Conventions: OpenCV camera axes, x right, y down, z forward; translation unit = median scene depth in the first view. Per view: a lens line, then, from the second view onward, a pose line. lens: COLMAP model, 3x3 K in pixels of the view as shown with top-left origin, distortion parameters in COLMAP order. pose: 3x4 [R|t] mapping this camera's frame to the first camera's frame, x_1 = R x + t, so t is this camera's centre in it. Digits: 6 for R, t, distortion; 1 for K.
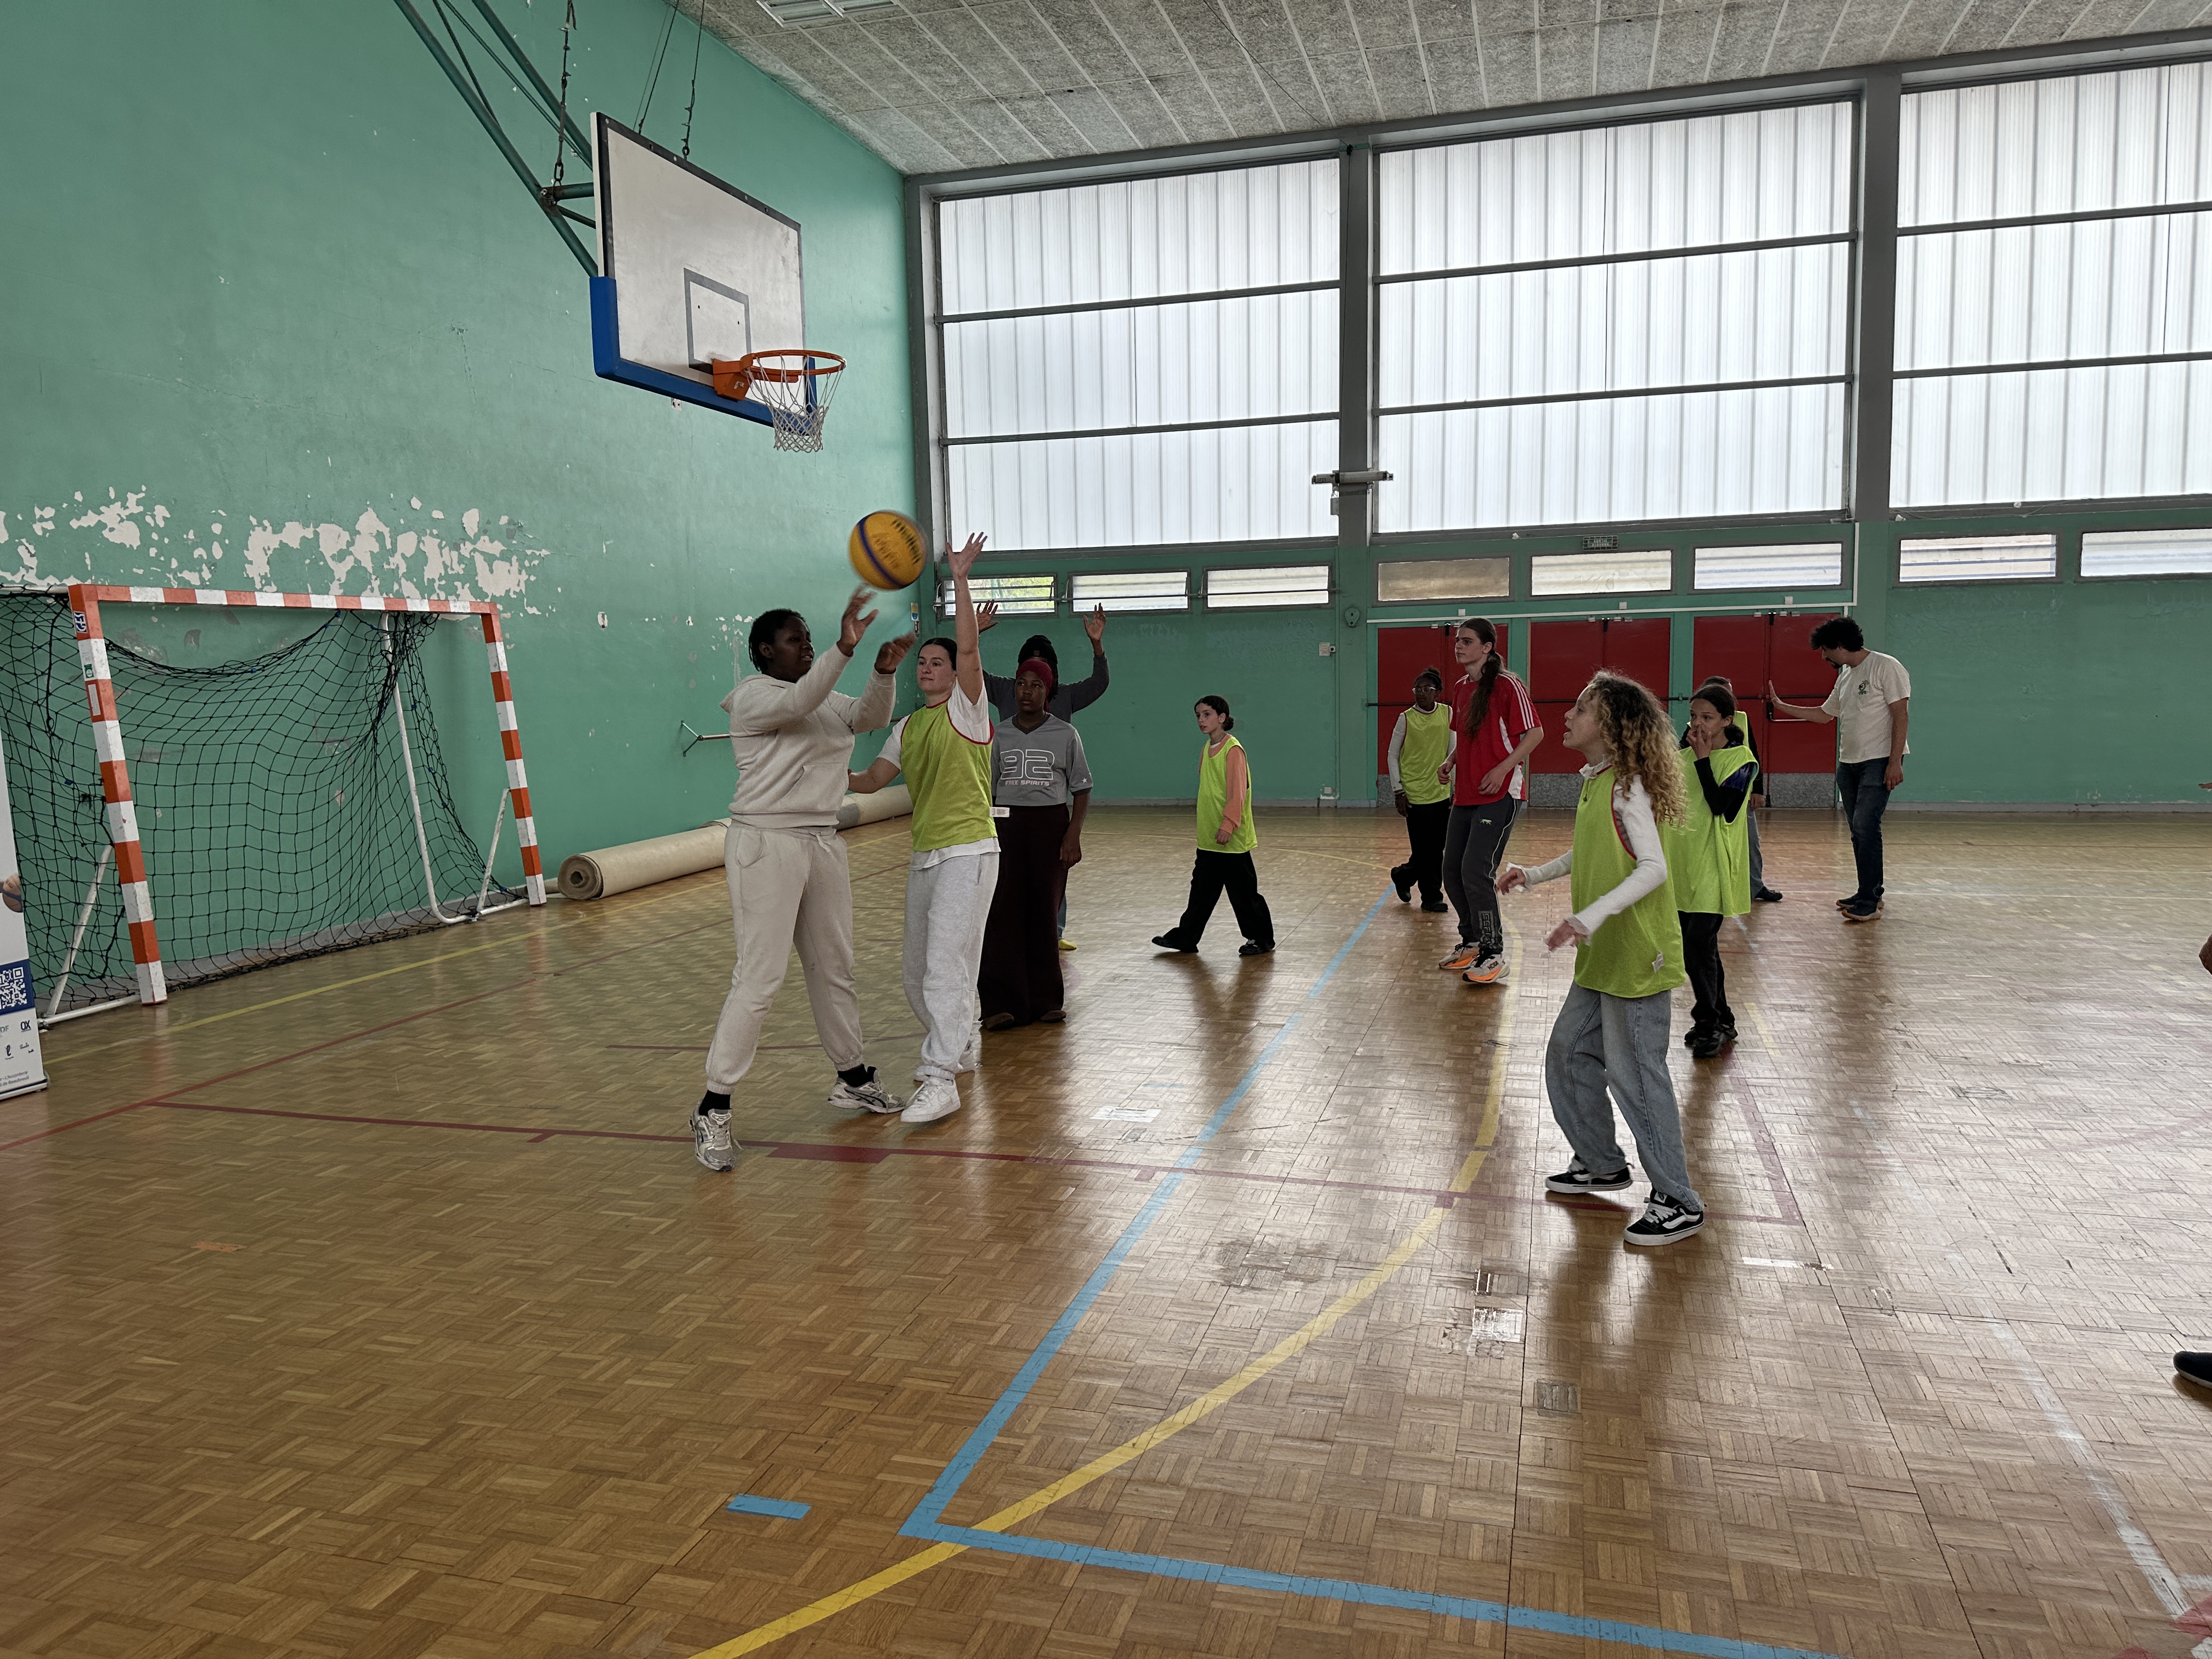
lens RADIAL K [[1405.7, 0, 1124.5], [0, 1405.7, 817.6], [0, 0, 1]] dist [0.090980, -0.121520]
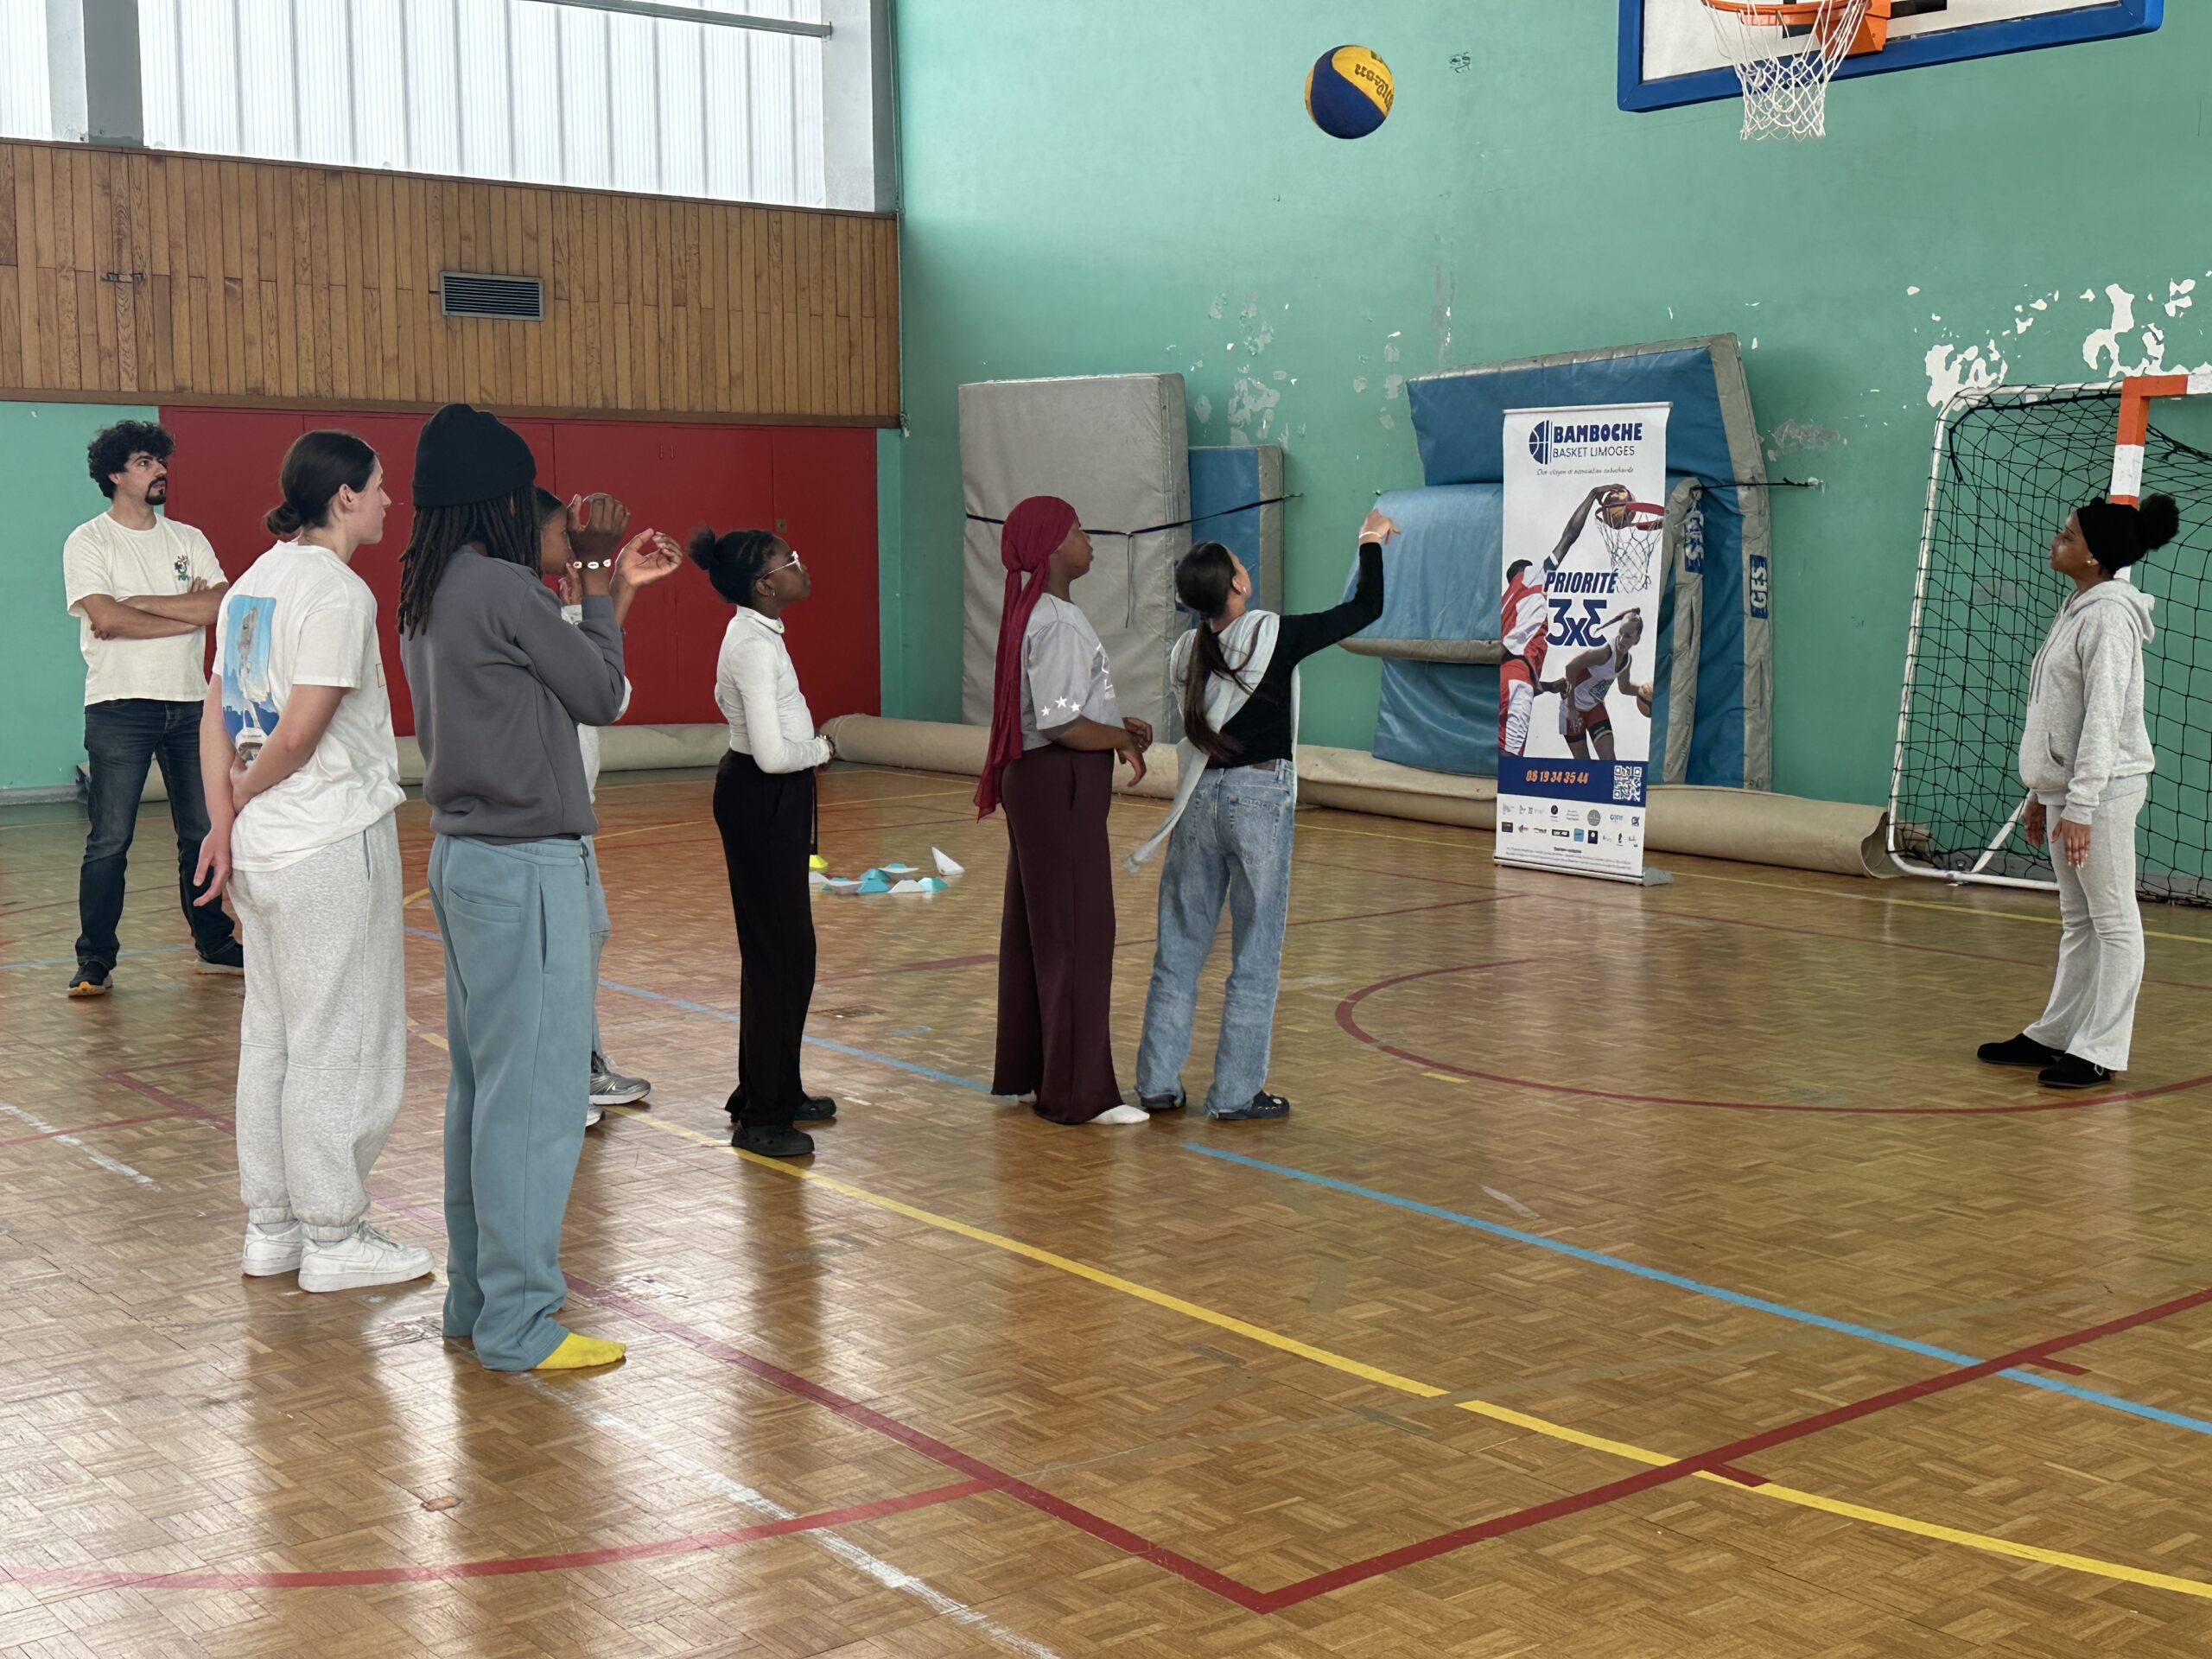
lens RADIAL K [[2713.3, 0, 1109.2], [0, 2713.3, 831.0], [0, 0, 1]] dist [0.234367, -0.580649]
pose [[-0.590147, 0.110610, -0.799682, 0.913058], [-0.071644, 0.979485, 0.188352, -0.166663], [0.804110, 0.168448, -0.570116, 1.476940]]
